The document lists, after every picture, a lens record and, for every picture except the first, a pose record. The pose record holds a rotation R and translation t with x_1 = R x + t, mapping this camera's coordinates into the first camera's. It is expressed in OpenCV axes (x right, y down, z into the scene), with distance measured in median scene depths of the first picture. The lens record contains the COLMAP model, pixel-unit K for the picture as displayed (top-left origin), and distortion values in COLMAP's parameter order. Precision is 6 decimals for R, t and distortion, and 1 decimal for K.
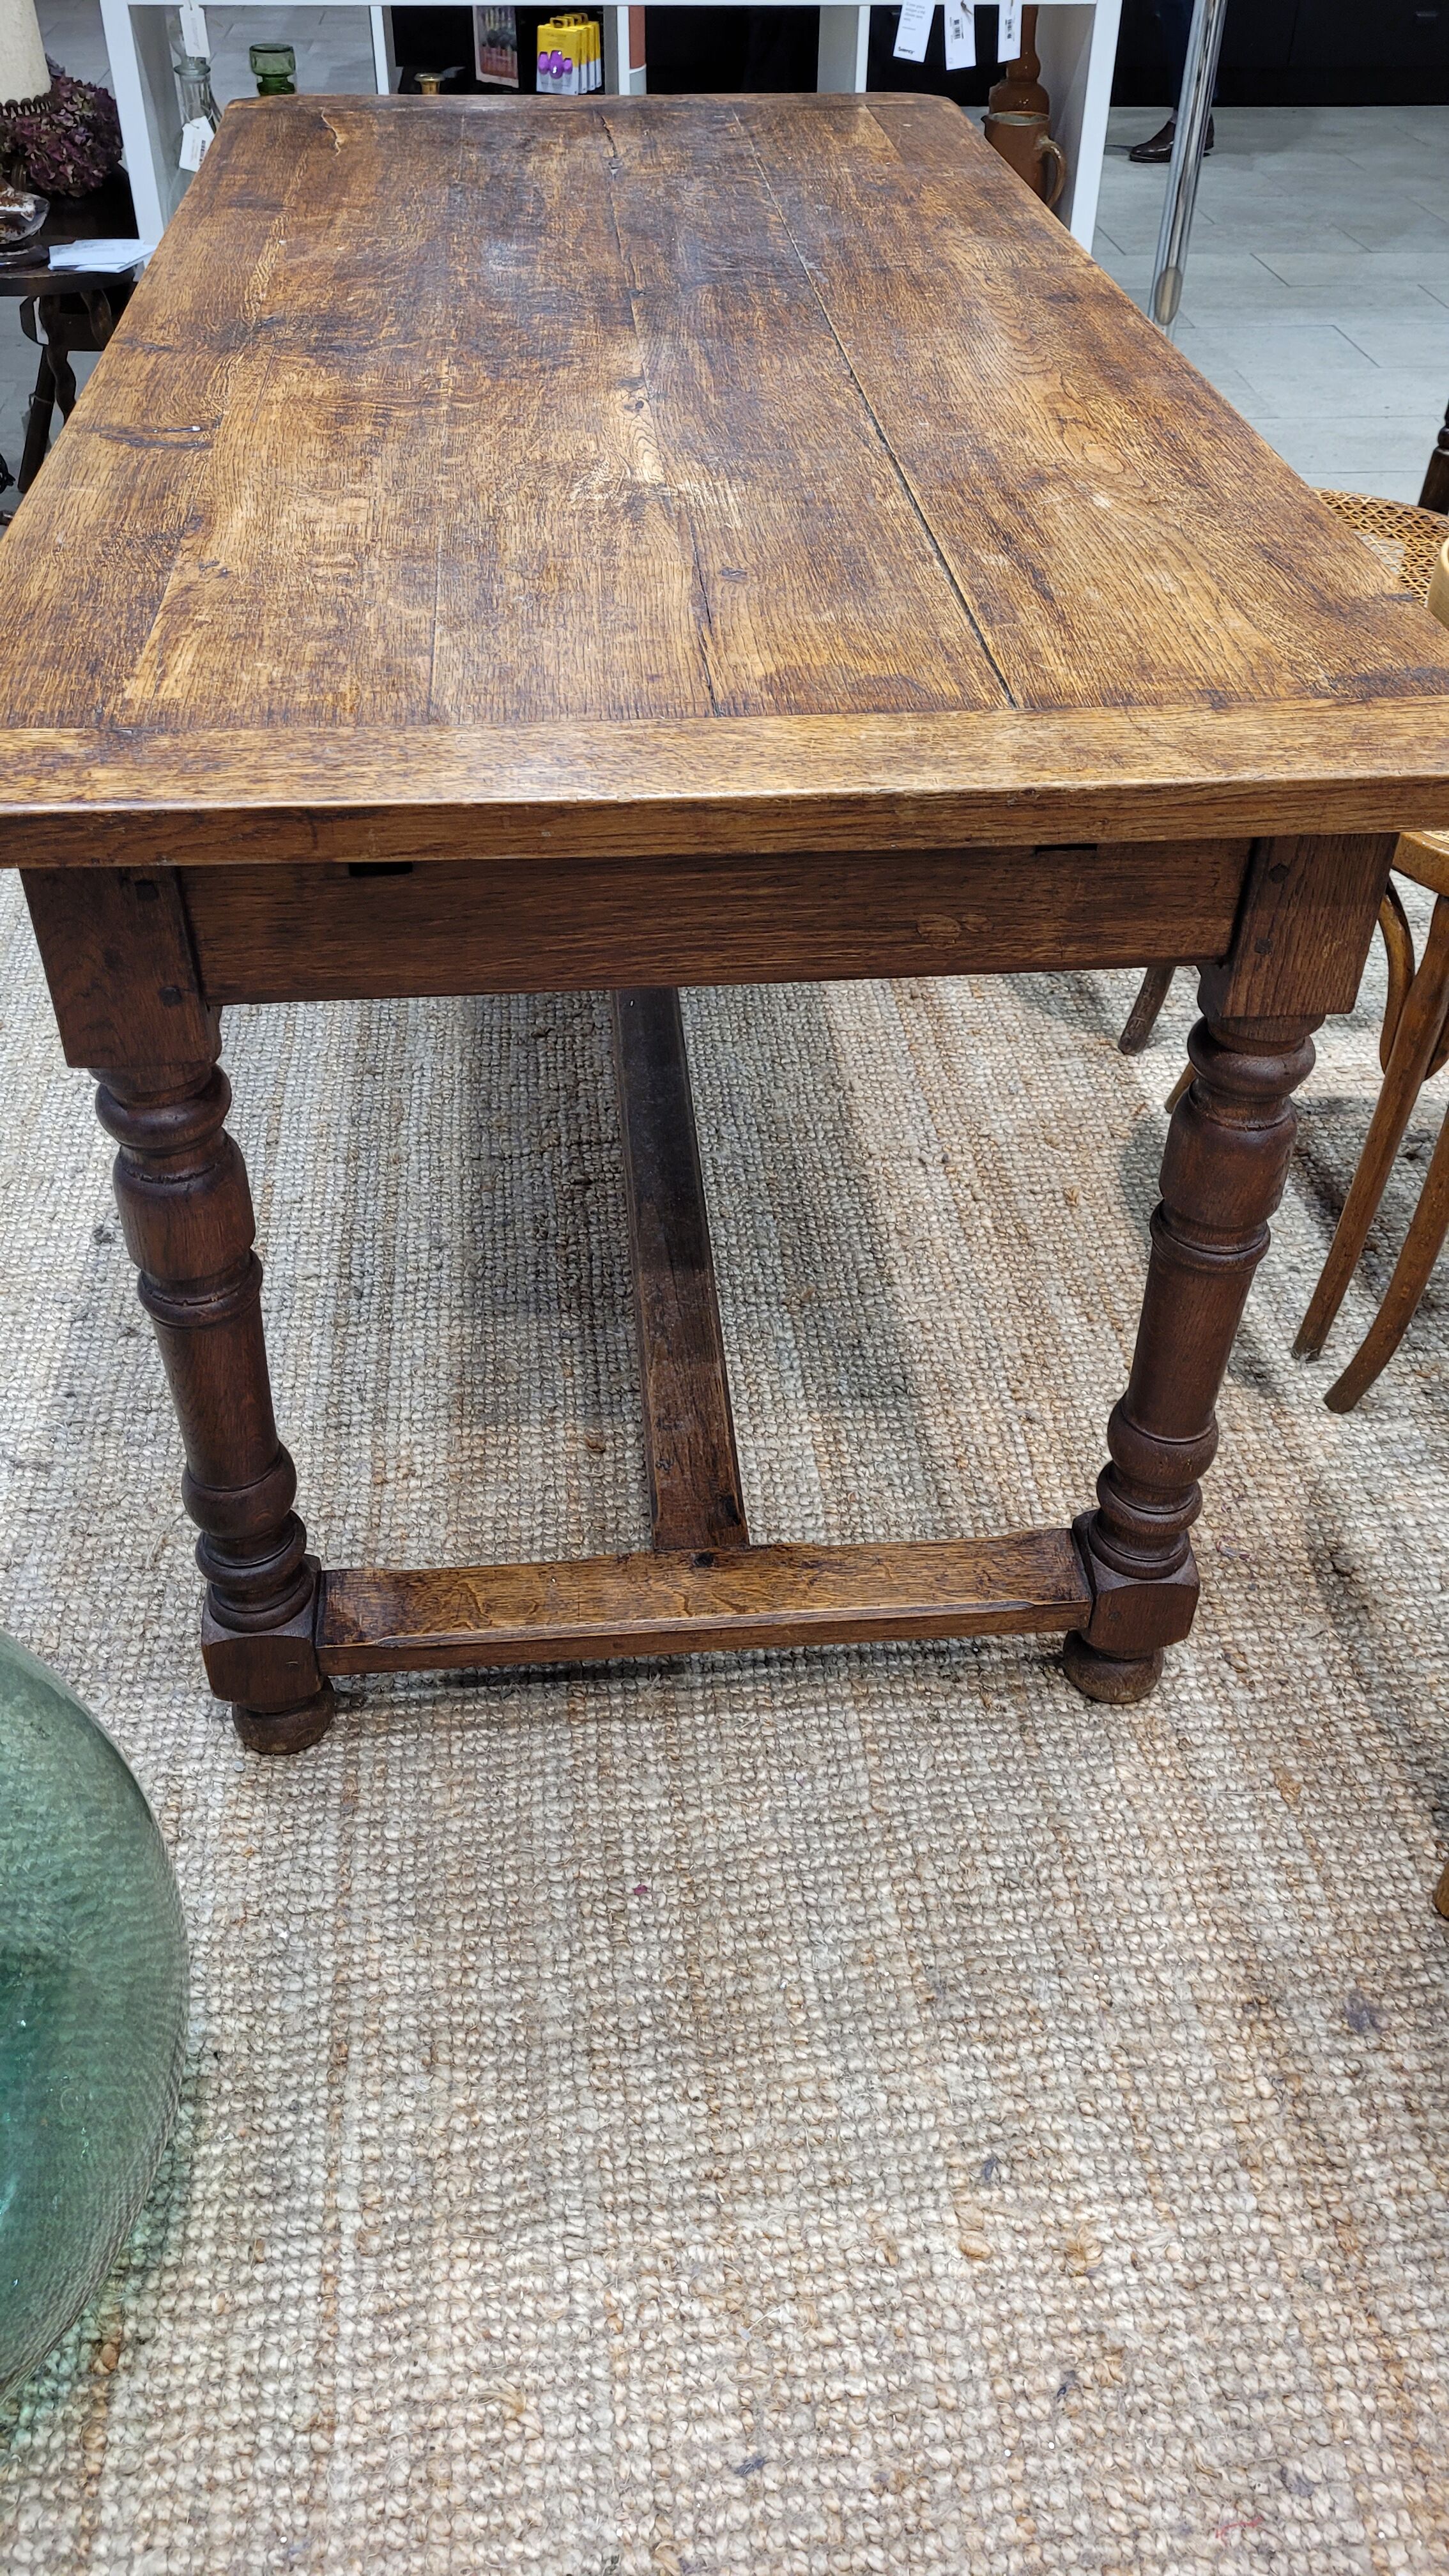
lens RADIAL K [[1929.4, 0, 715.9], [0, 1929.4, 1288.6], [0, 0, 1]] dist [0.050885, -0.049984]
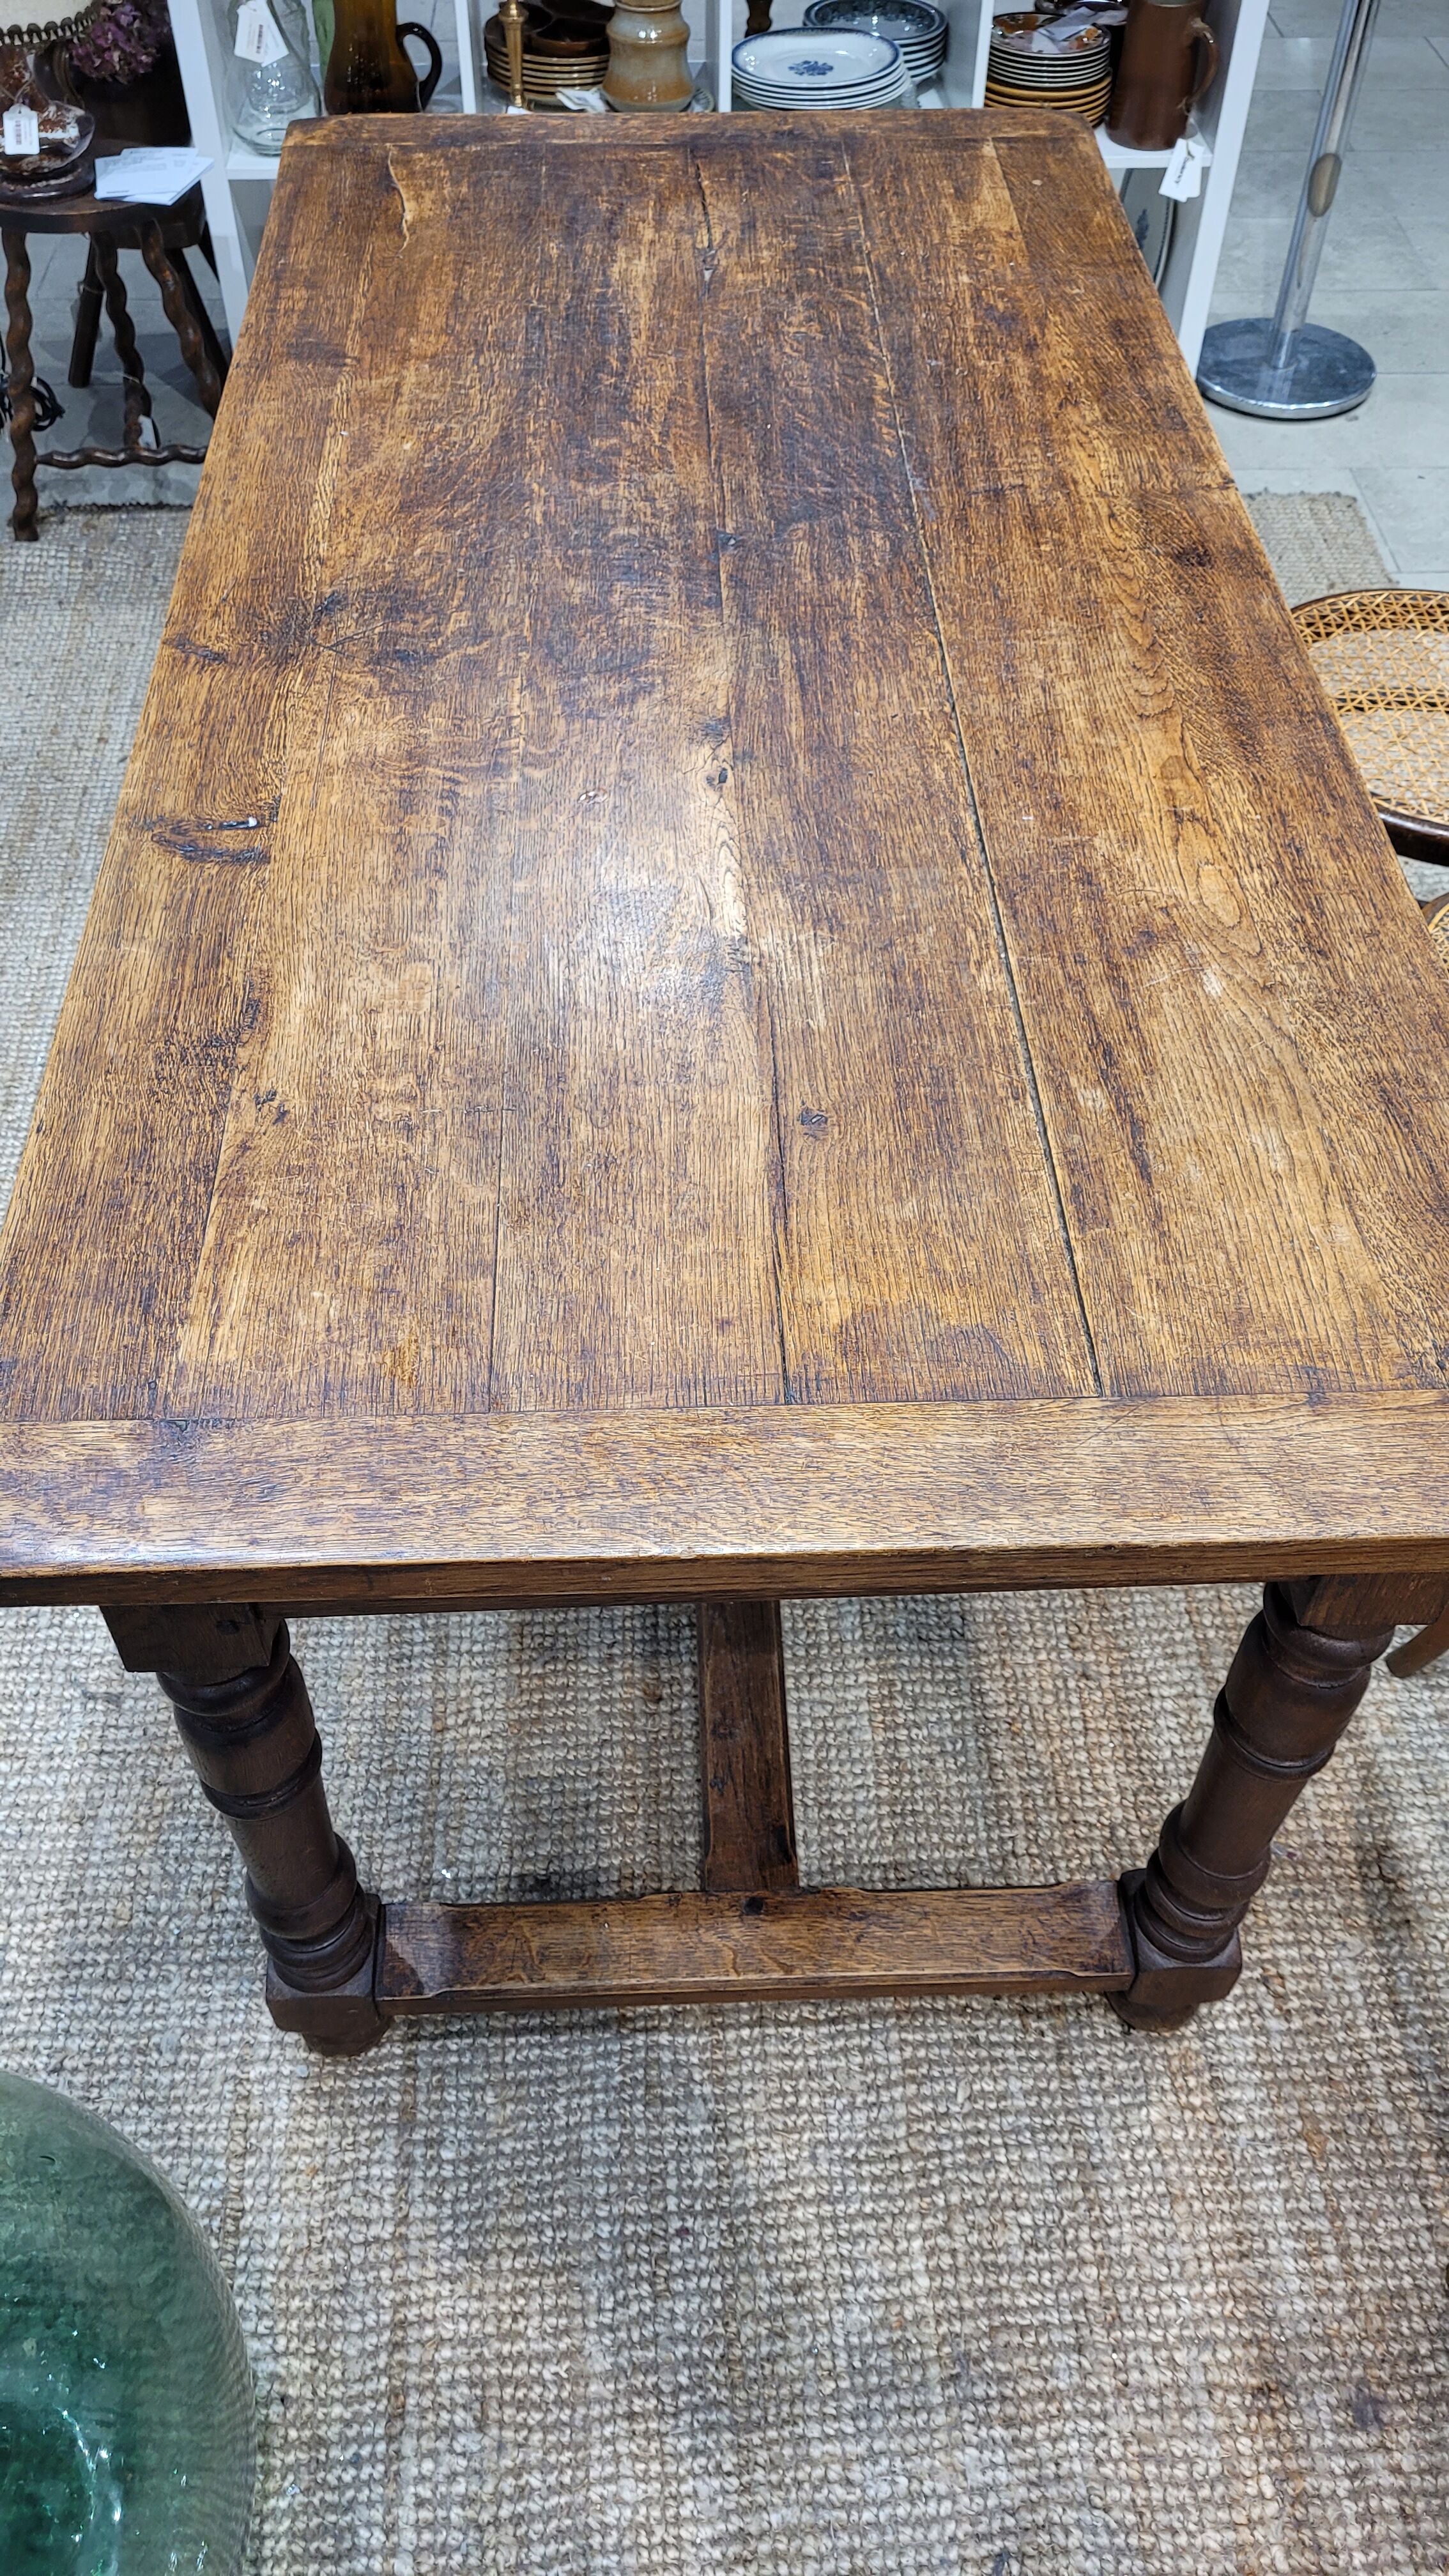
lens RADIAL K [[1929.4, 0, 712.1], [0, 1929.4, 1292.8], [0, 0, 1]] dist [0.050885, -0.049984]
pose [[0.998808, 0.034487, -0.034553, -0.004002], [-0.028422, 0.986251, 0.162794, -0.354344], [0.039693, -0.161618, 0.986055, 0.043661]]
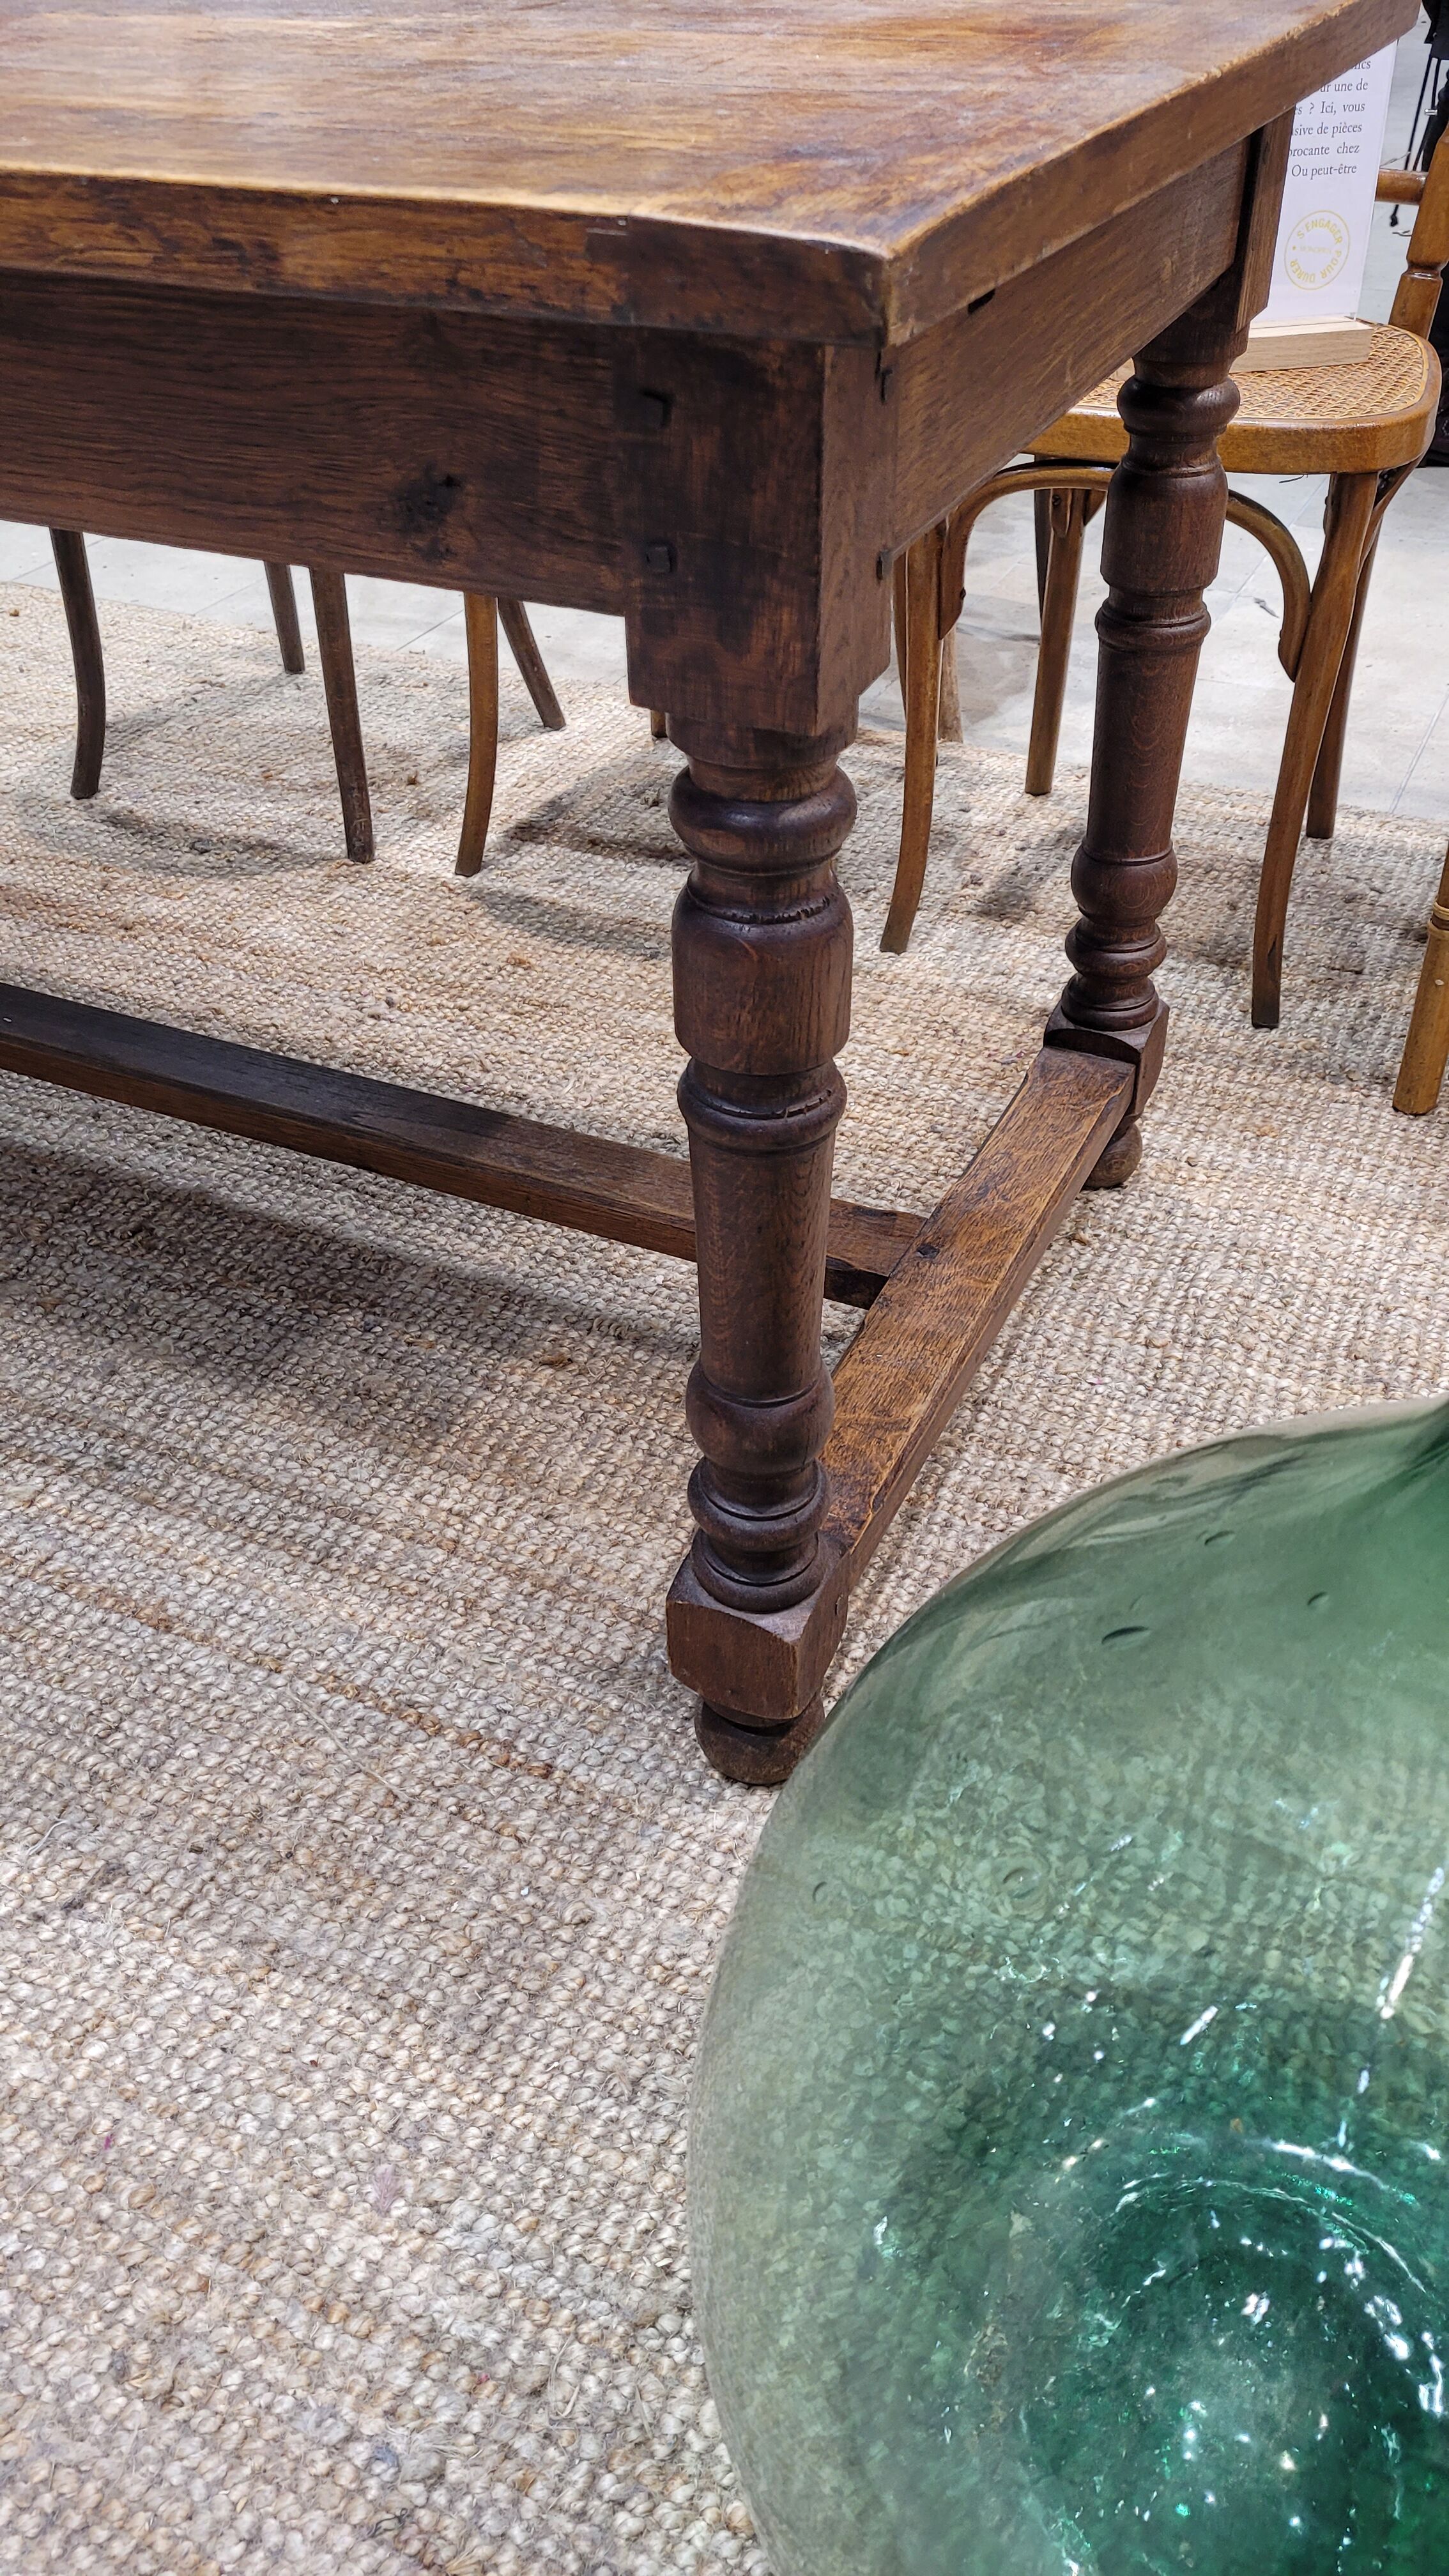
lens RADIAL K [[1929.4, 0, 734.3], [0, 1929.4, 1285.9], [0, 0, 1]] dist [0.050885, -0.049984]
pose [[0.504359, -0.552723, 0.663415, -0.669972], [0.579672, 0.786166, 0.214299, -0.092029], [-0.640002, 0.276480, 0.716907, 0.433316]]
